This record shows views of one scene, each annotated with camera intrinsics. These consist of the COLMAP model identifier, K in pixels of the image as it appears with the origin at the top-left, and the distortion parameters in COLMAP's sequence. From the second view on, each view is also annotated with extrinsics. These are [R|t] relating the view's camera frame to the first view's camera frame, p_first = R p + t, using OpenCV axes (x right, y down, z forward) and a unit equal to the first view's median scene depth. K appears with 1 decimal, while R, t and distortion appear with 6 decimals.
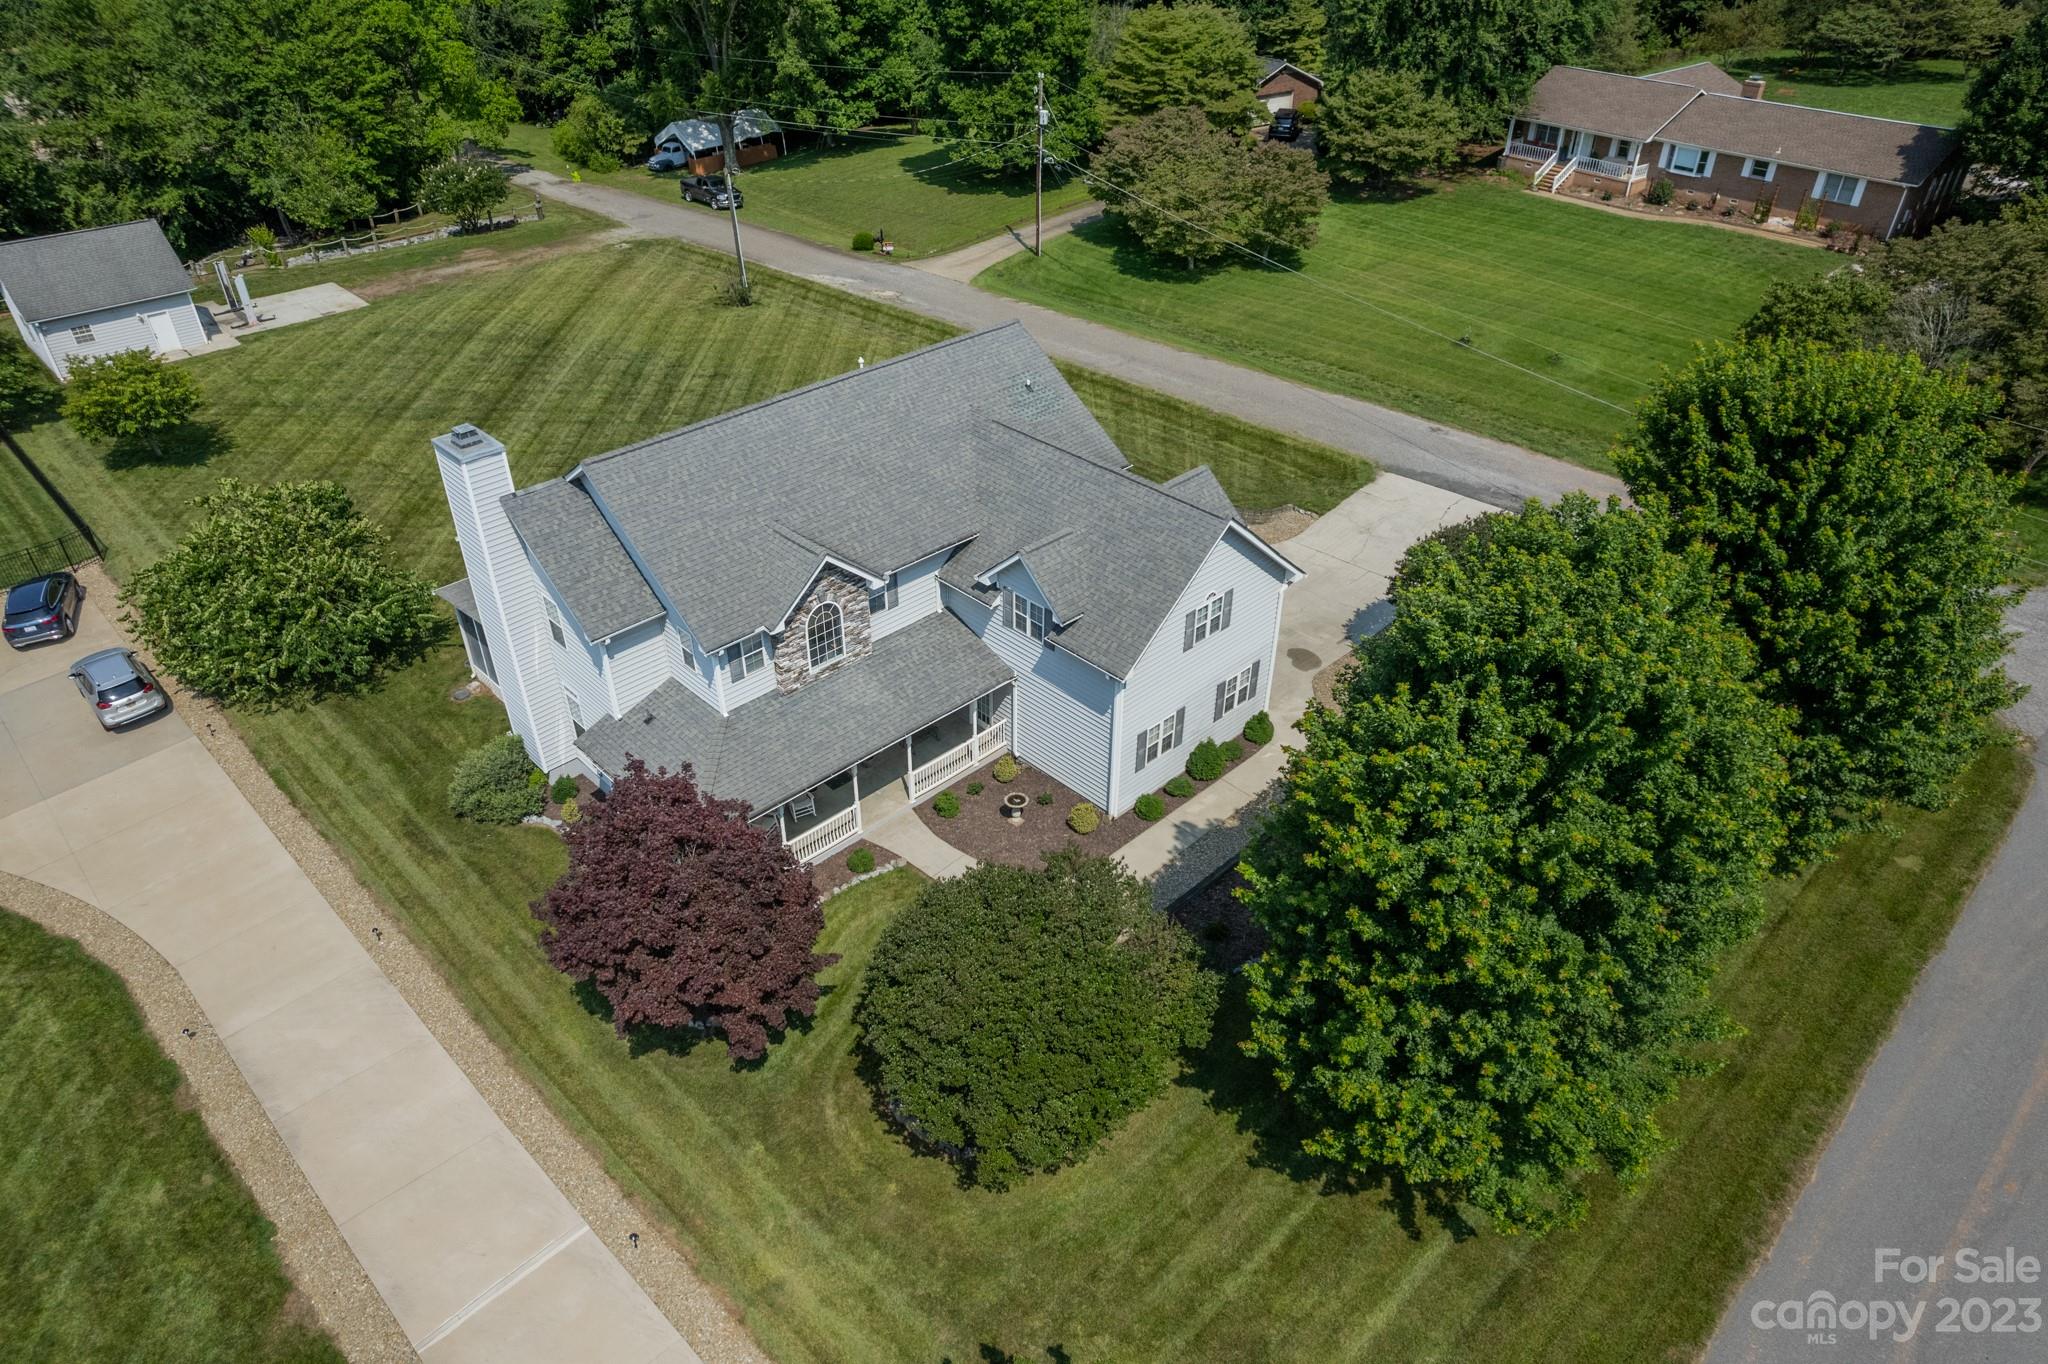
lens RADIAL K [[1309.5, 0, 1016.9], [0, 1309.5, 678.6], [0, 0, 1]] dist [-0.038415, 0.002112]
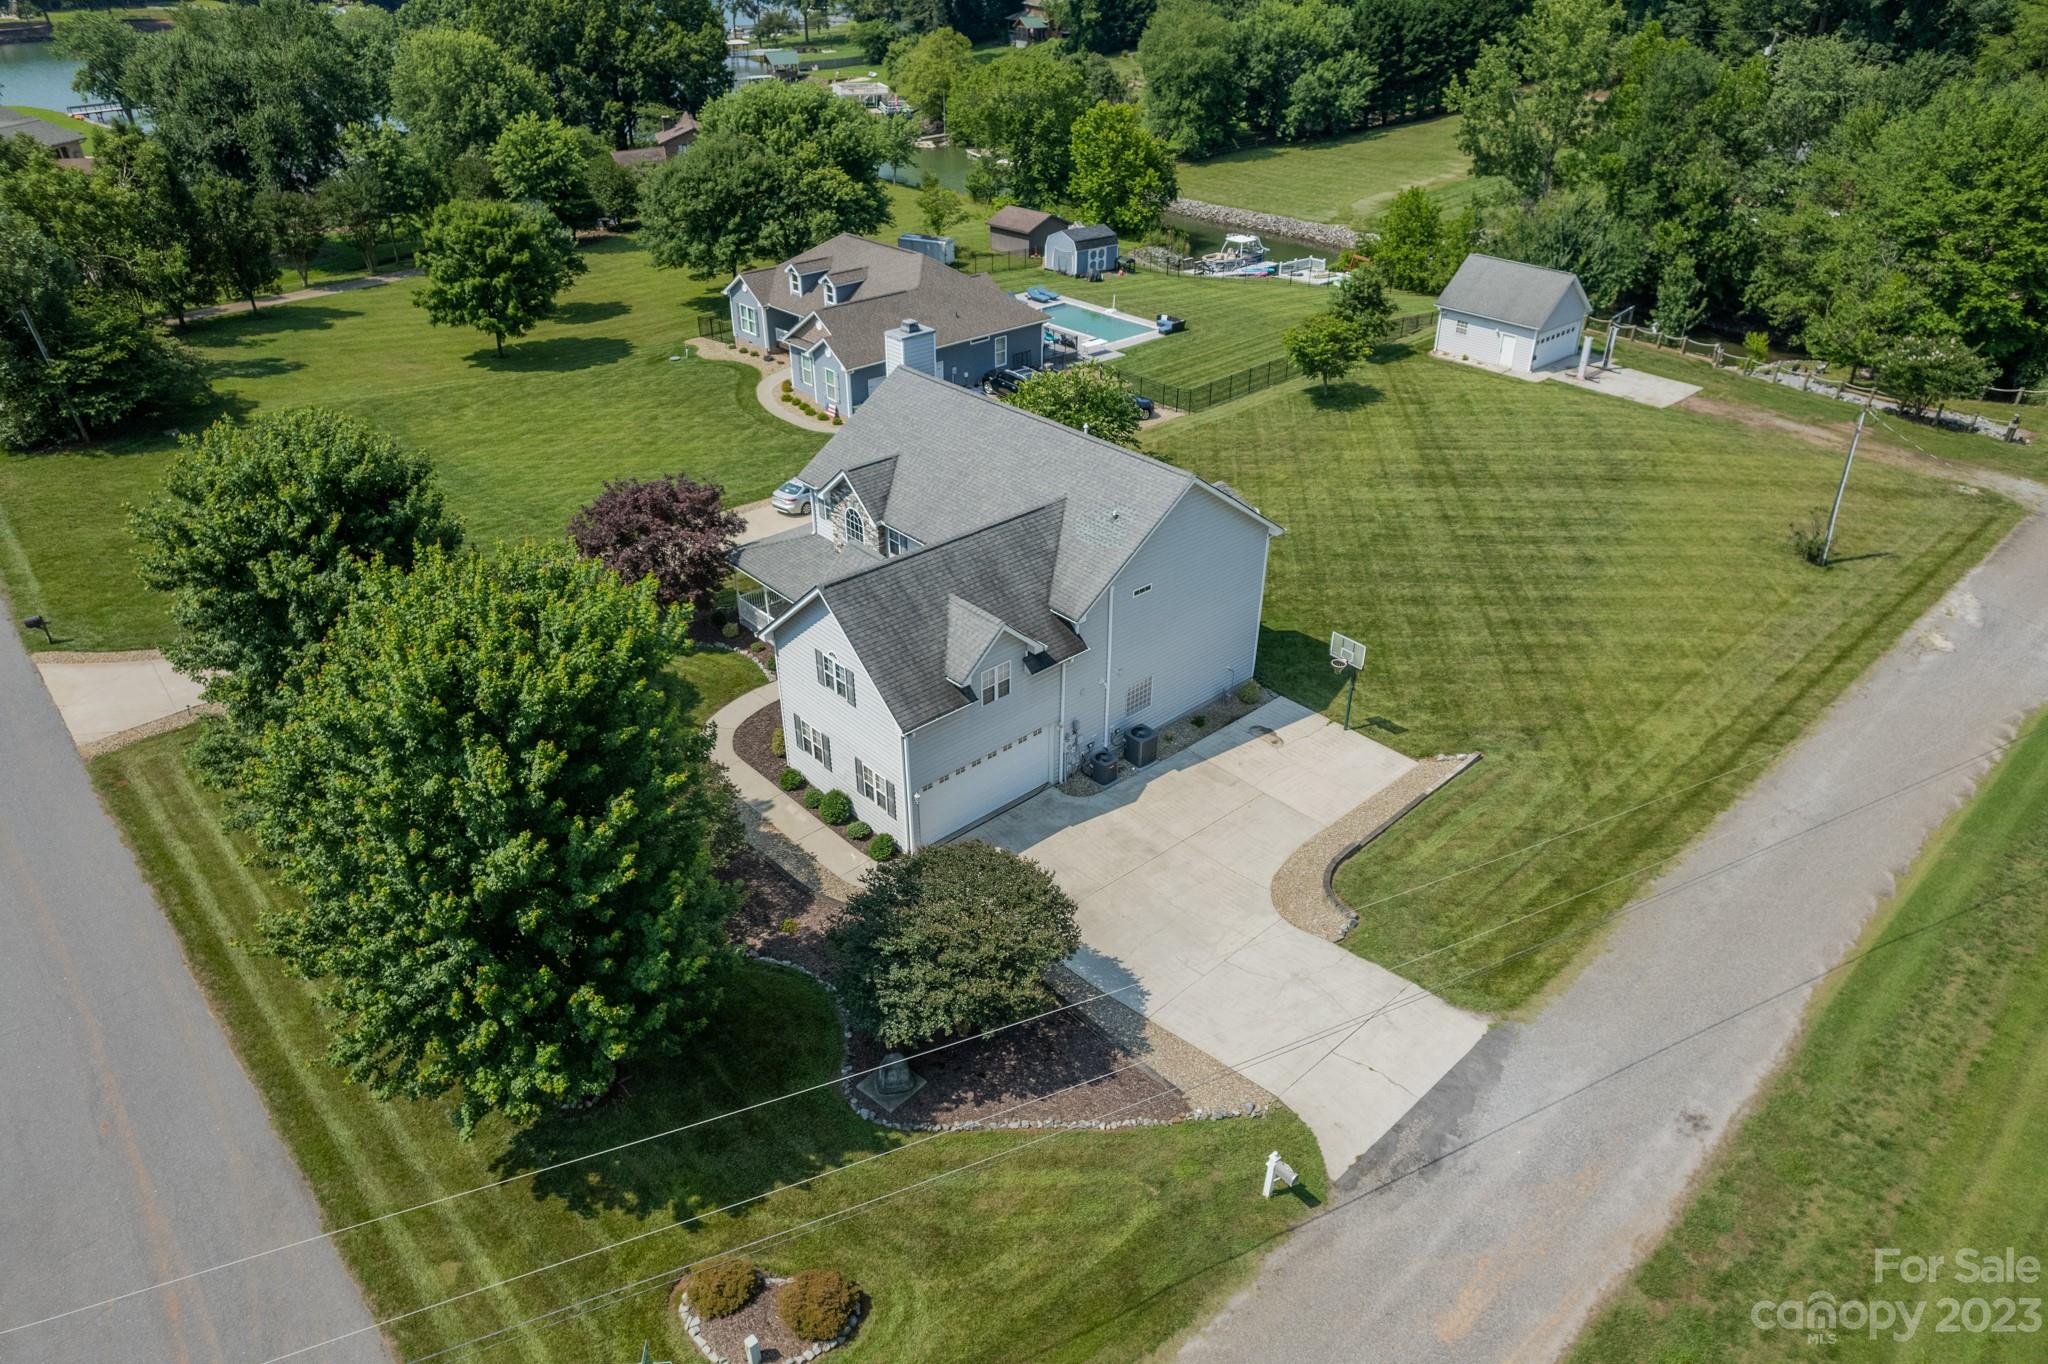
lens RADIAL K [[1309.5, 0, 1016.9], [0, 1309.5, 678.6], [0, 0, 1]] dist [-0.038415, 0.002112]
pose [[-0.035922, 0.511505, -0.858529, 0.582687], [-0.567159, 0.696897, 0.438936, -0.329429], [0.822824, 0.502690, 0.265071, 0.440791]]
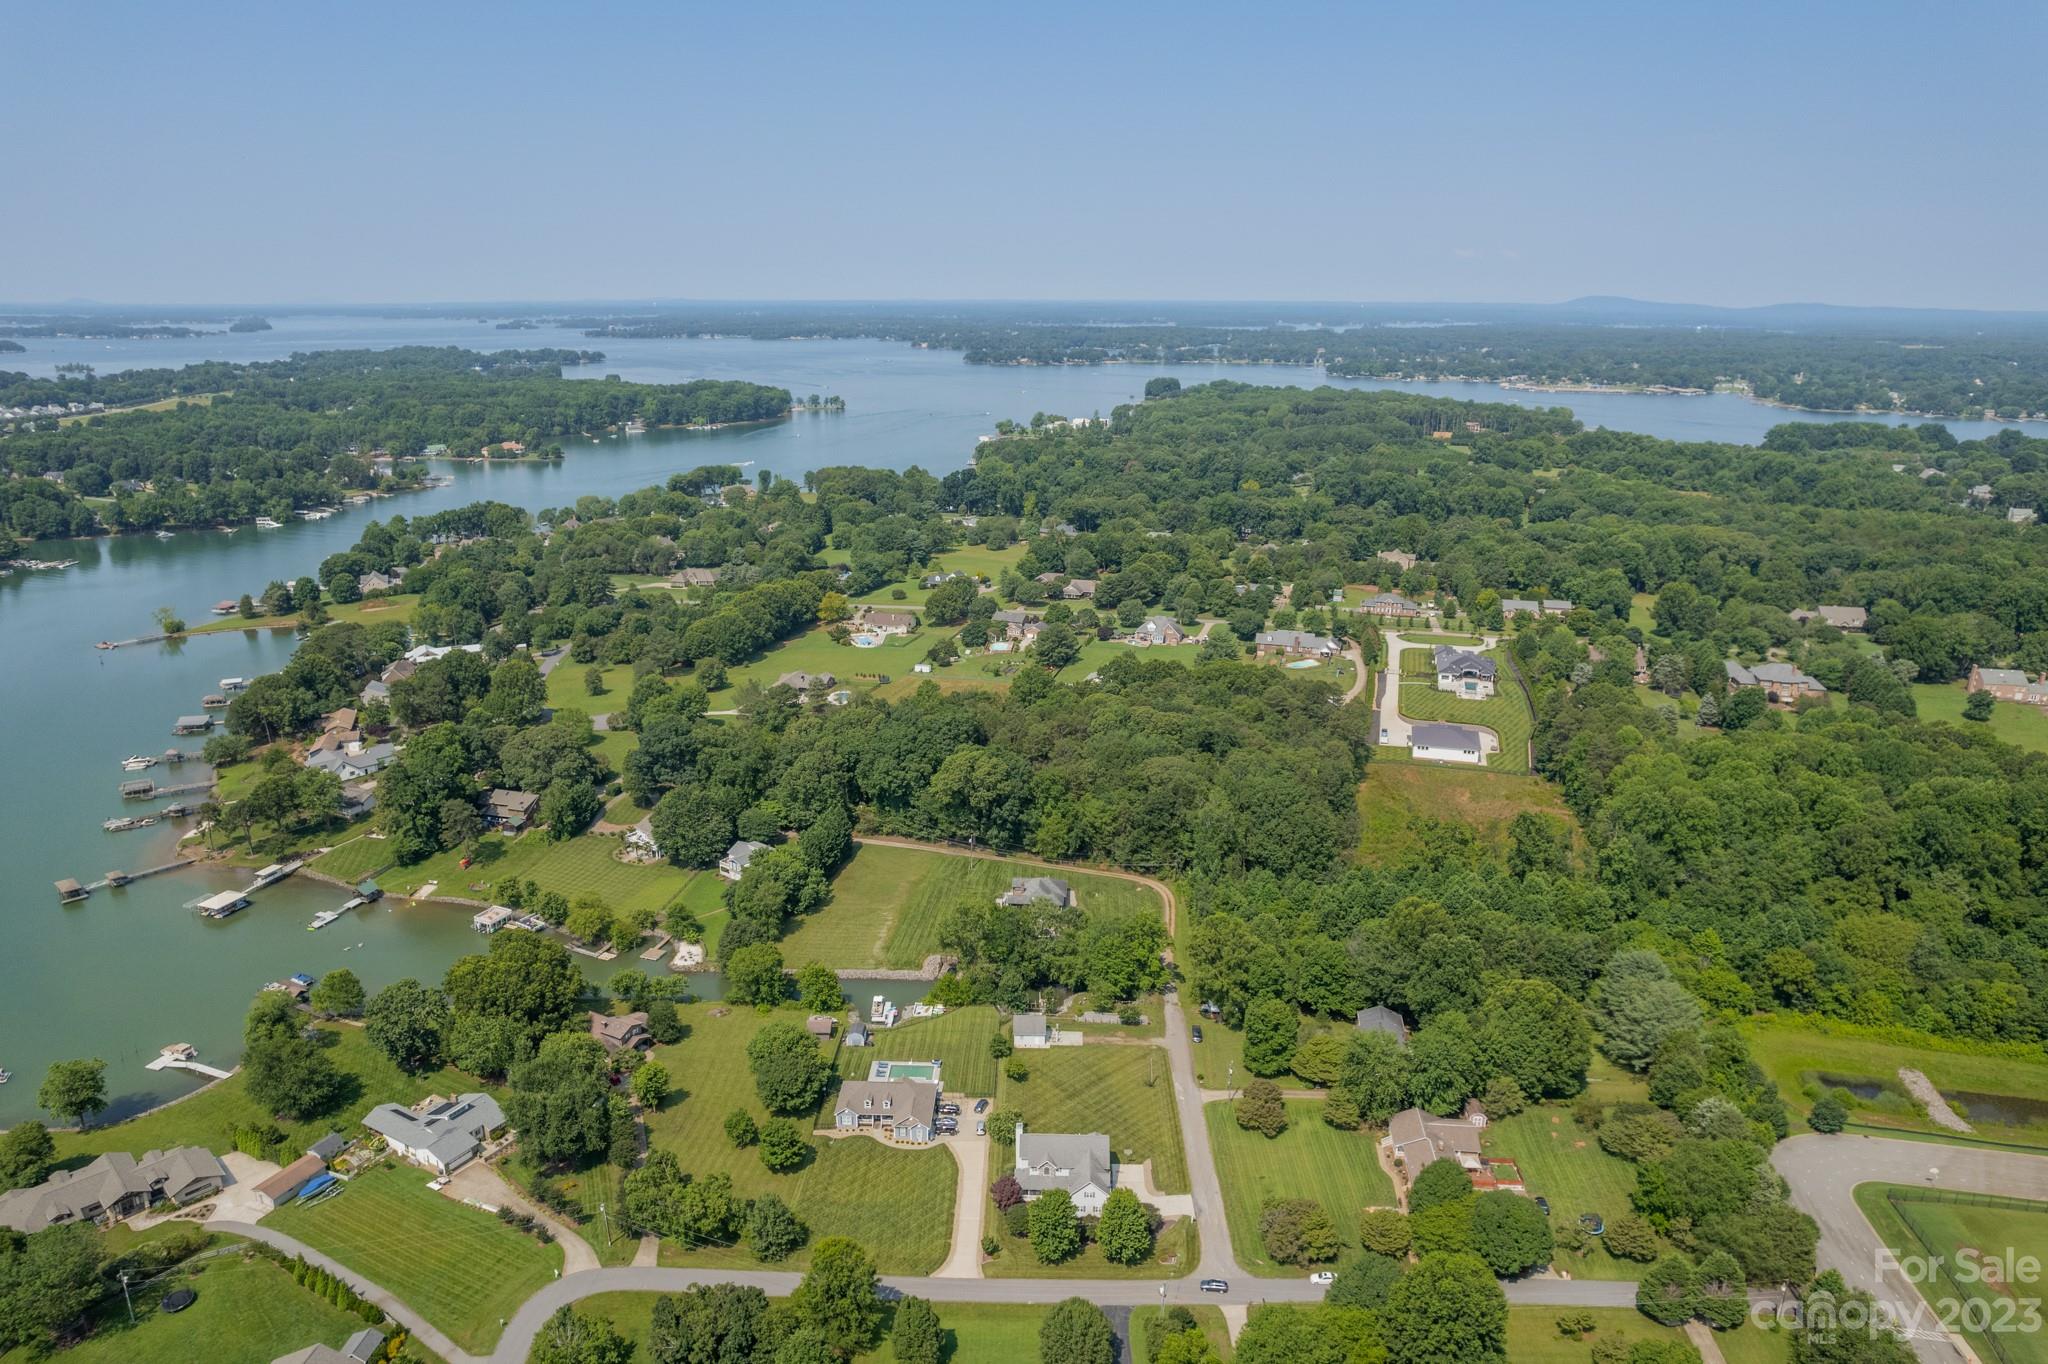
lens RADIAL K [[1309.5, 0, 1016.9], [0, 1309.5, 678.6], [0, 0, 1]] dist [-0.038415, 0.002112]
pose [[0.692600, 0.199815, -0.693094, 2.134729], [-0.411816, 0.898413, -0.152516, -0.670984], [0.592210, 0.391060, 0.704527, -2.661502]]
